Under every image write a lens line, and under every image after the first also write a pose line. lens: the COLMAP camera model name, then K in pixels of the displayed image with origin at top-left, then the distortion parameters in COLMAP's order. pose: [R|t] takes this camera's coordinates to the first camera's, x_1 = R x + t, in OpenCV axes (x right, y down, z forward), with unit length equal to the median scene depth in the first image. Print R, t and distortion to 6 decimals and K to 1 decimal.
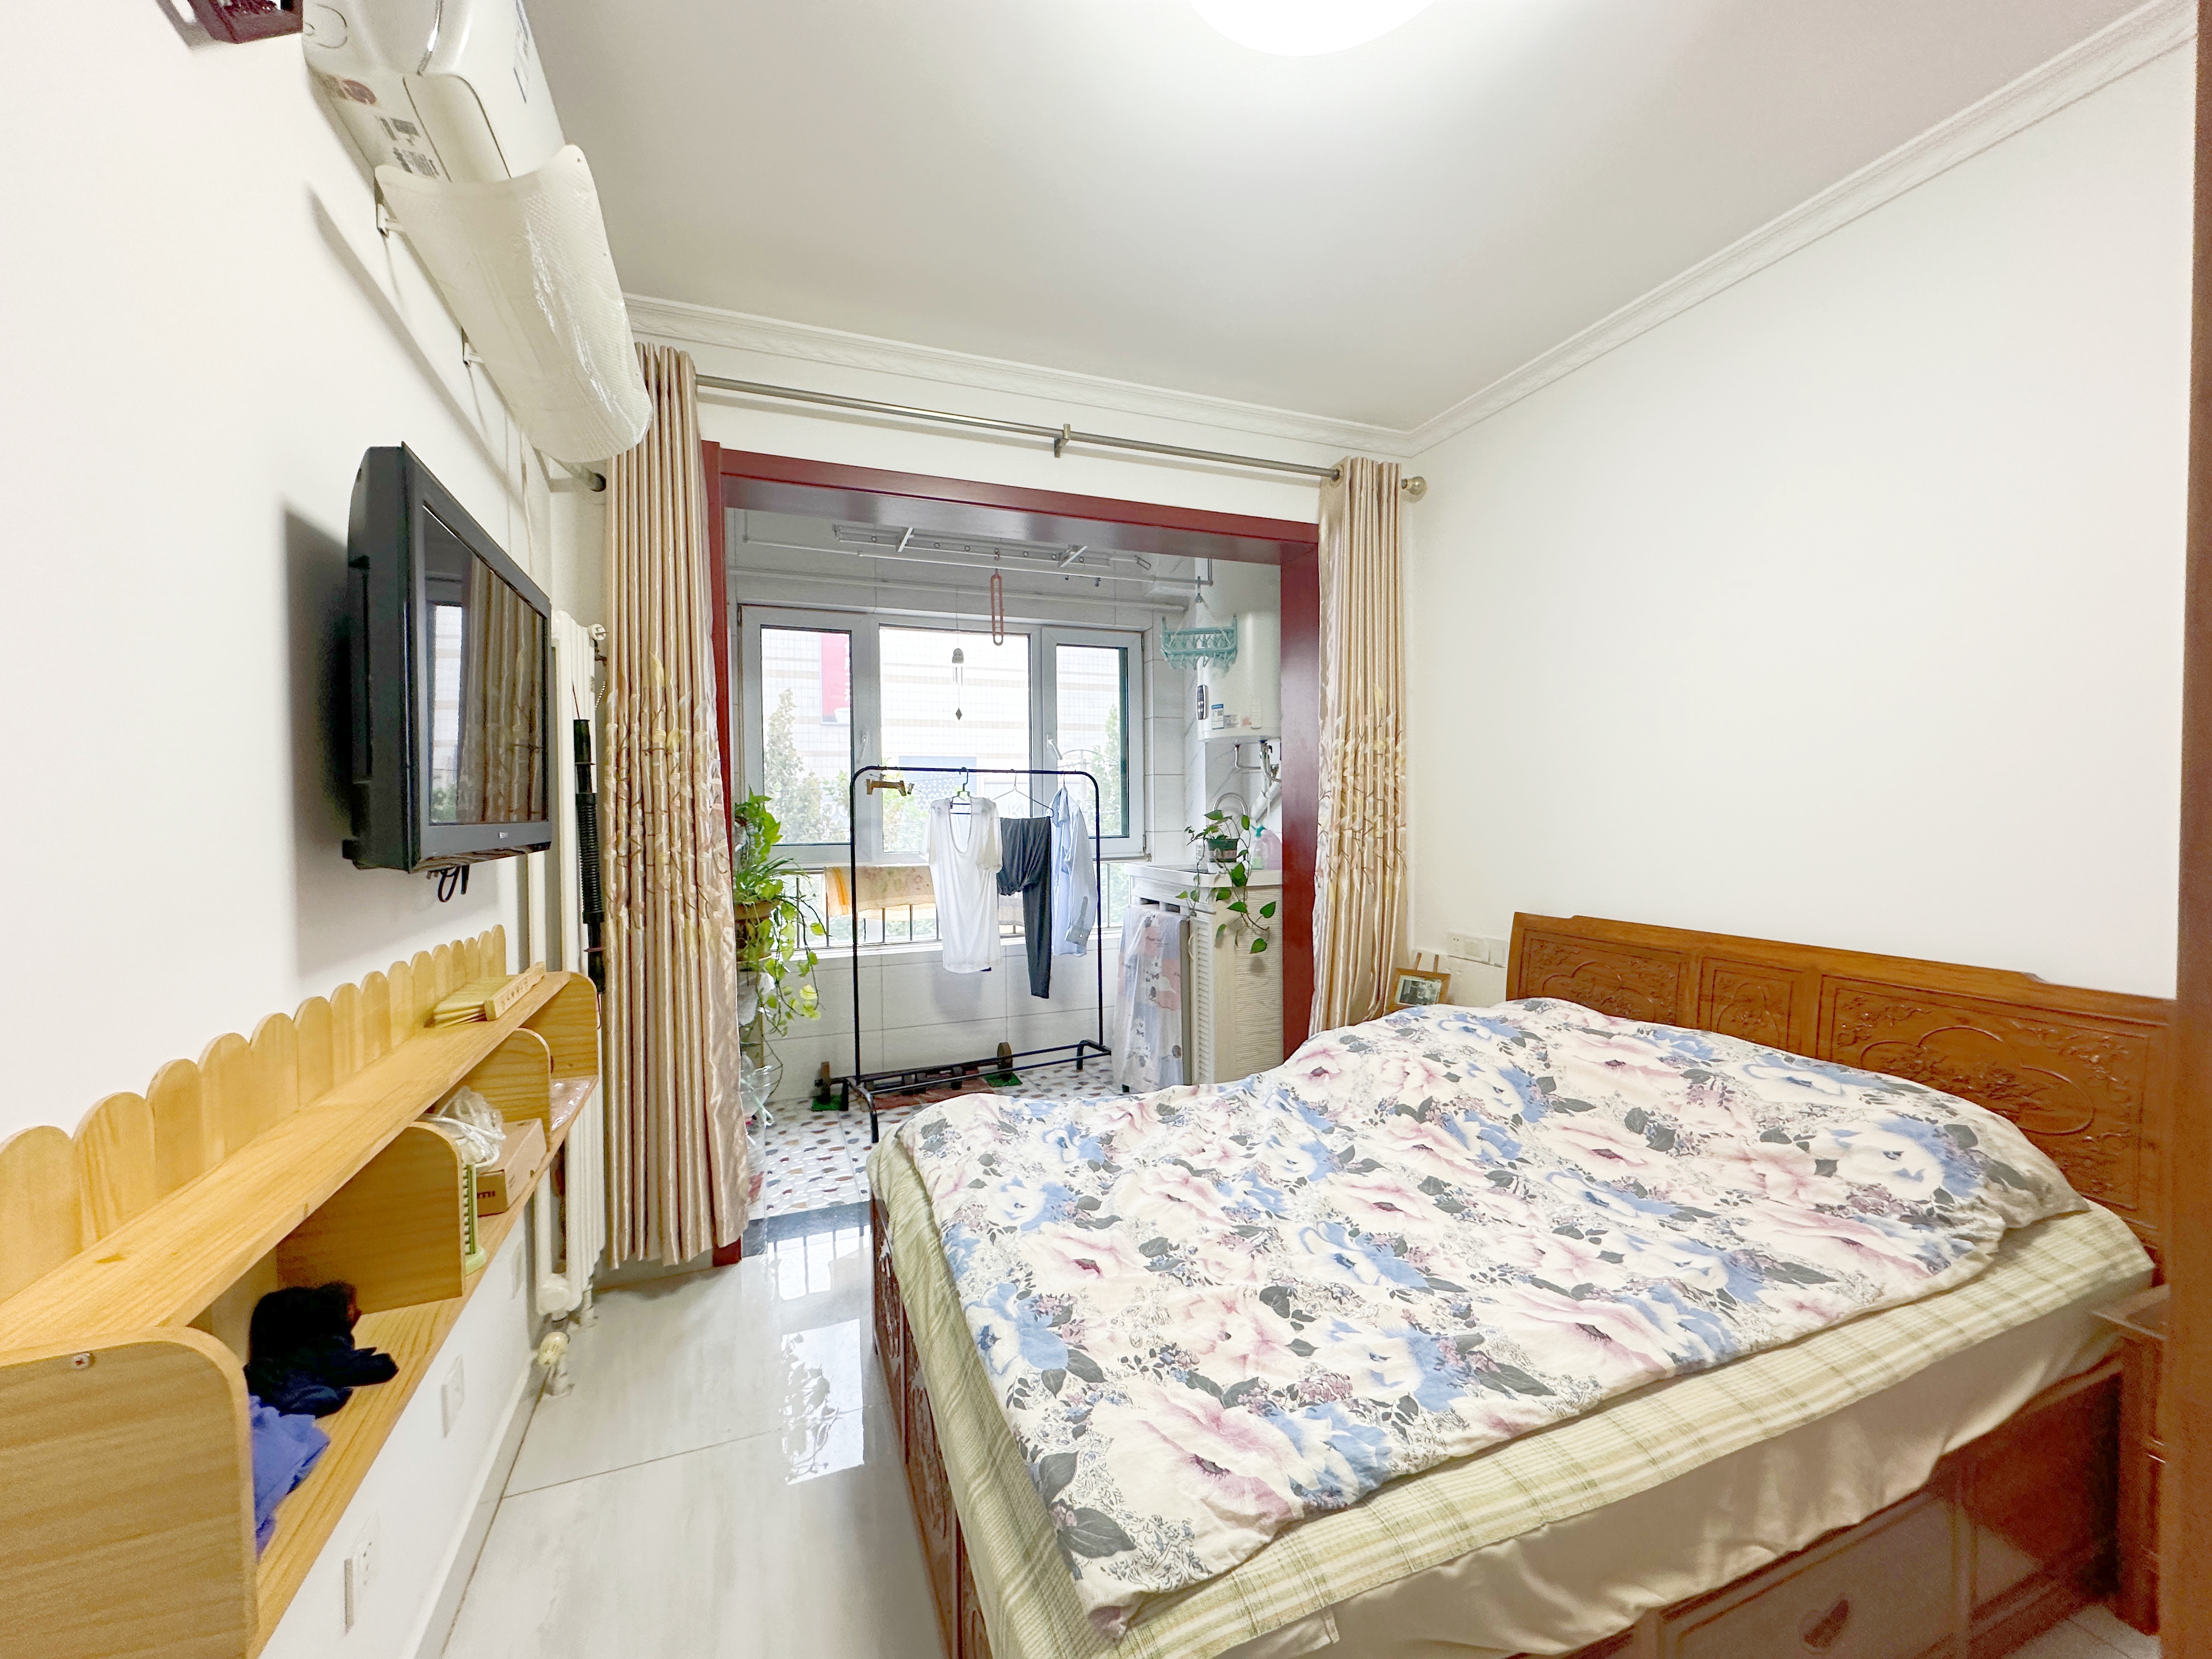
lens RADIAL K [[884.8, 0, 1108.7], [0, 884.8, 823.7], [0, 0, 1]] dist [0.000014, 0.000004]
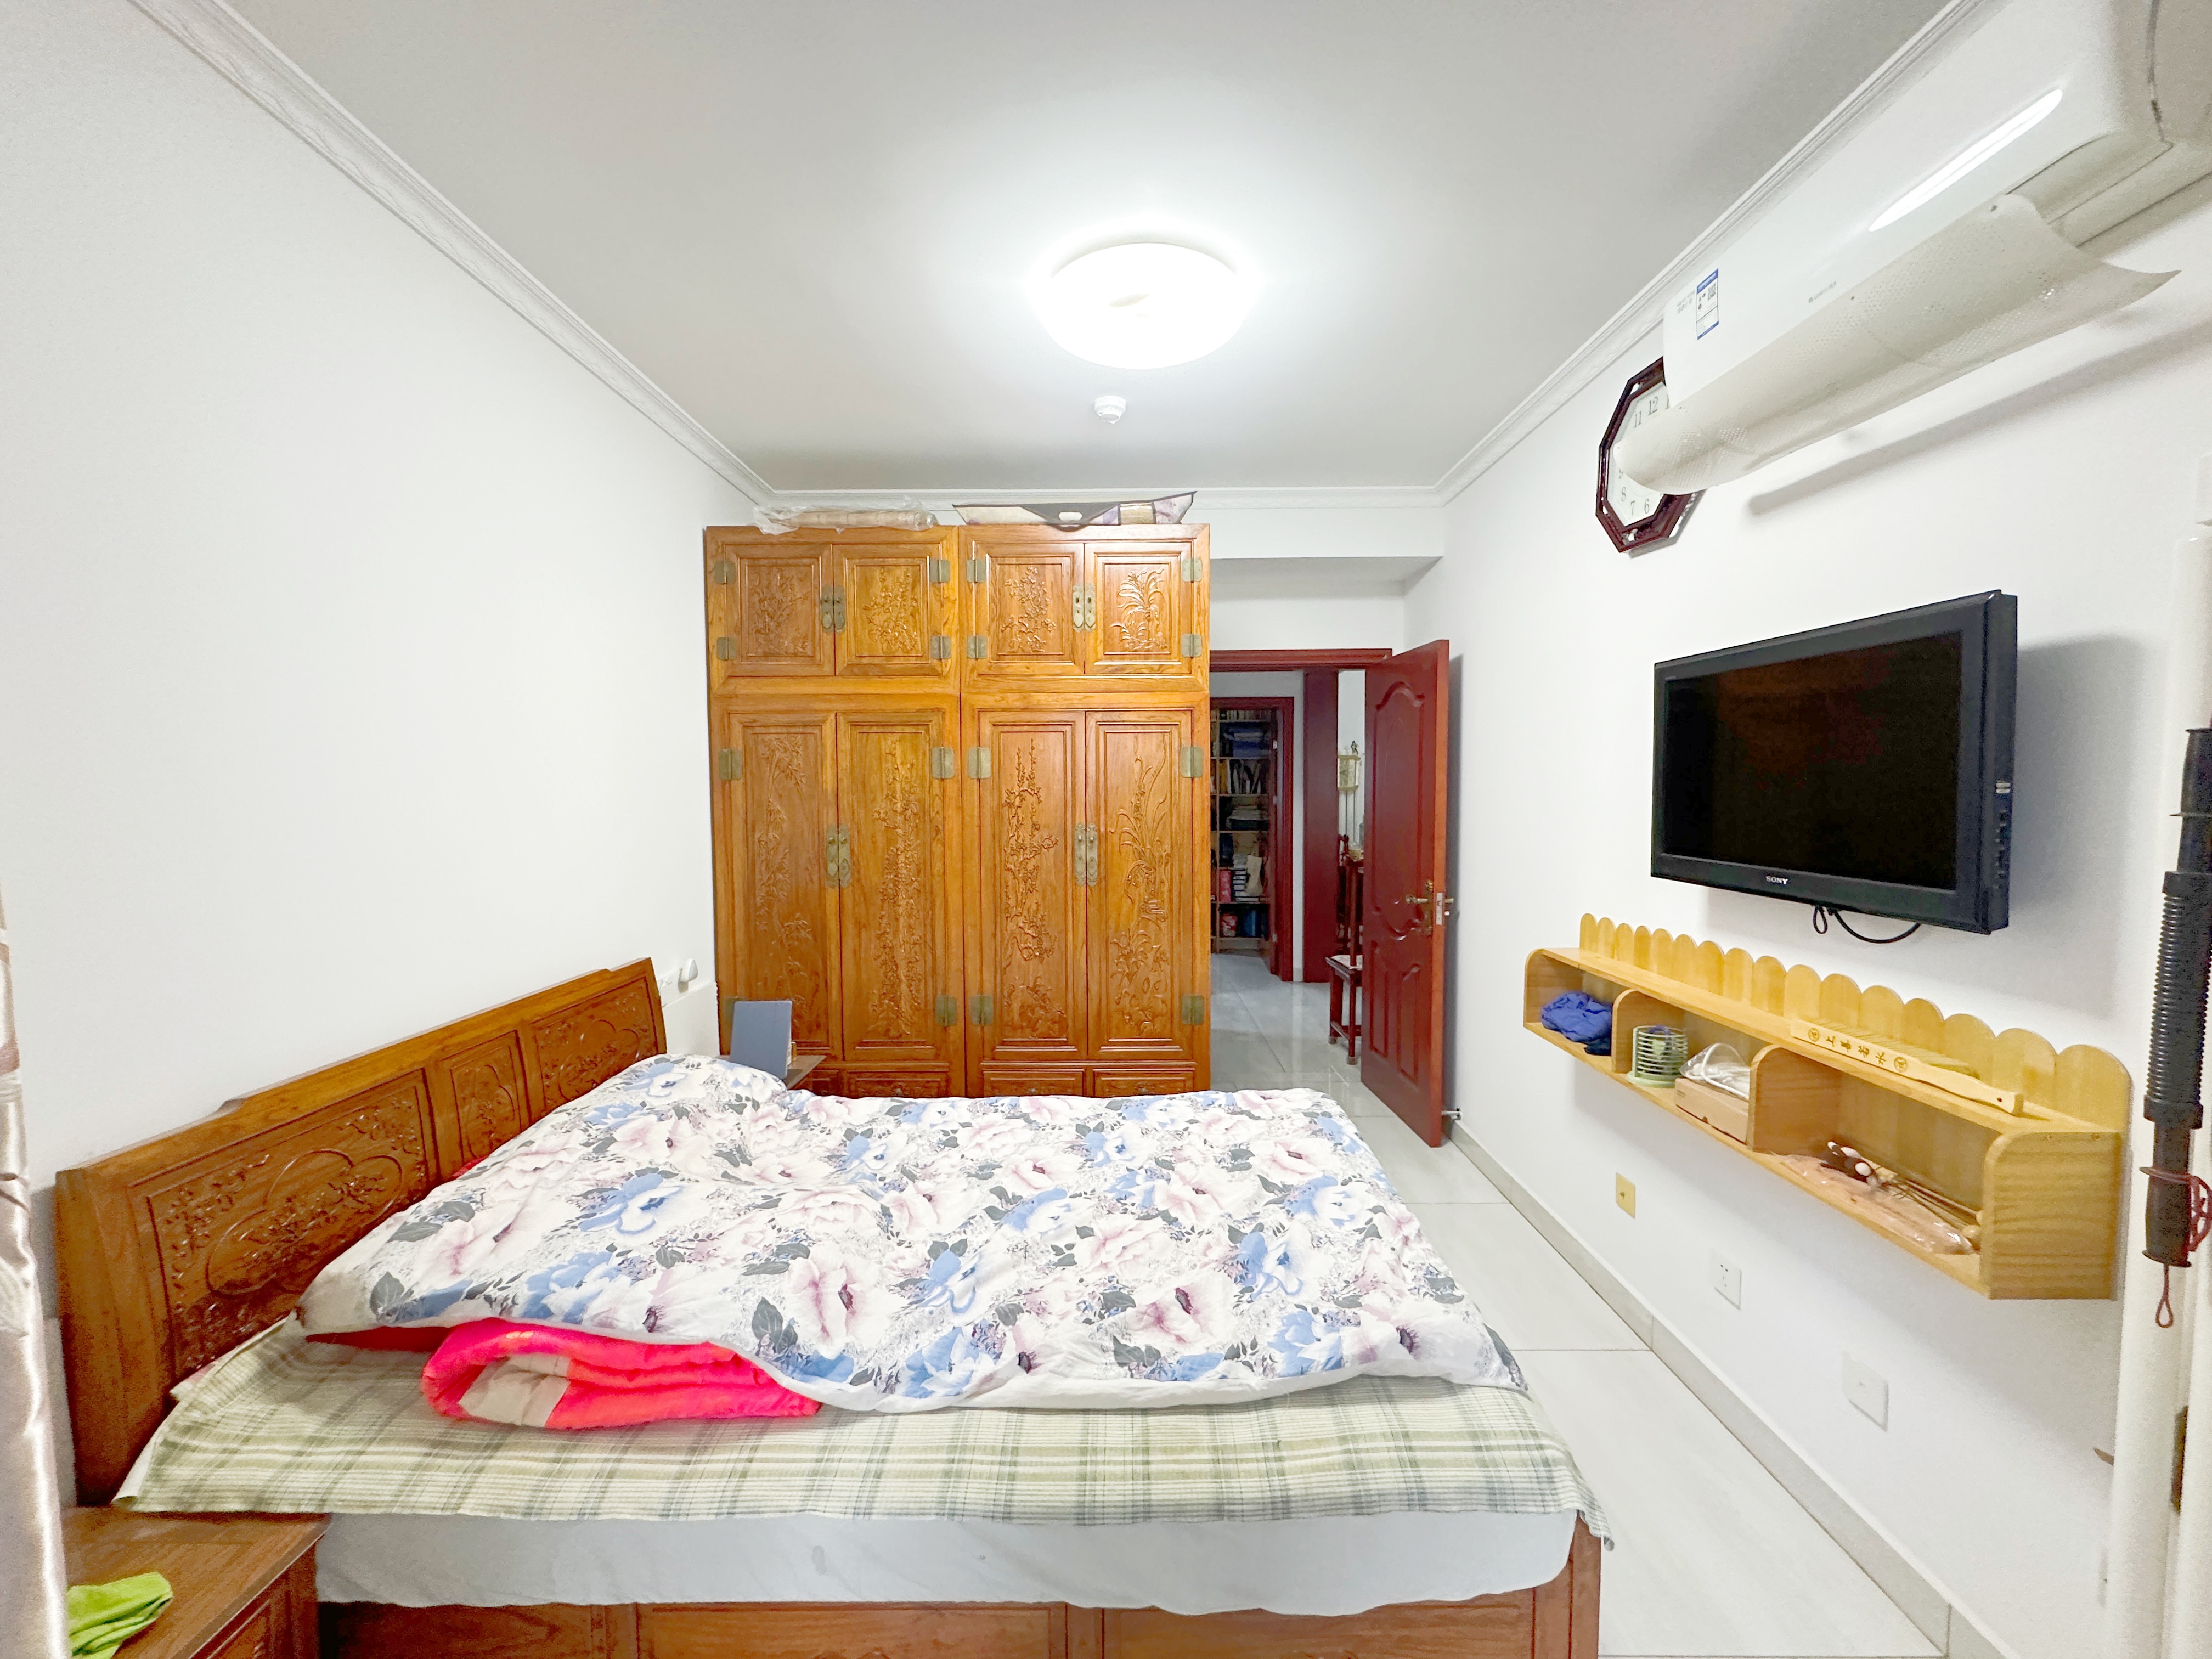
lens RADIAL K [[884.8, 0, 1104.5], [0, 884.8, 829.9], [0, 0, 1]] dist [0.000014, 0.000004]
pose [[-0.927350, -0.012070, 0.374001, -0.270879], [0.015152, 0.997449, 0.069762, -0.159164], [-0.373889, 0.070360, -0.924801, 2.368423]]
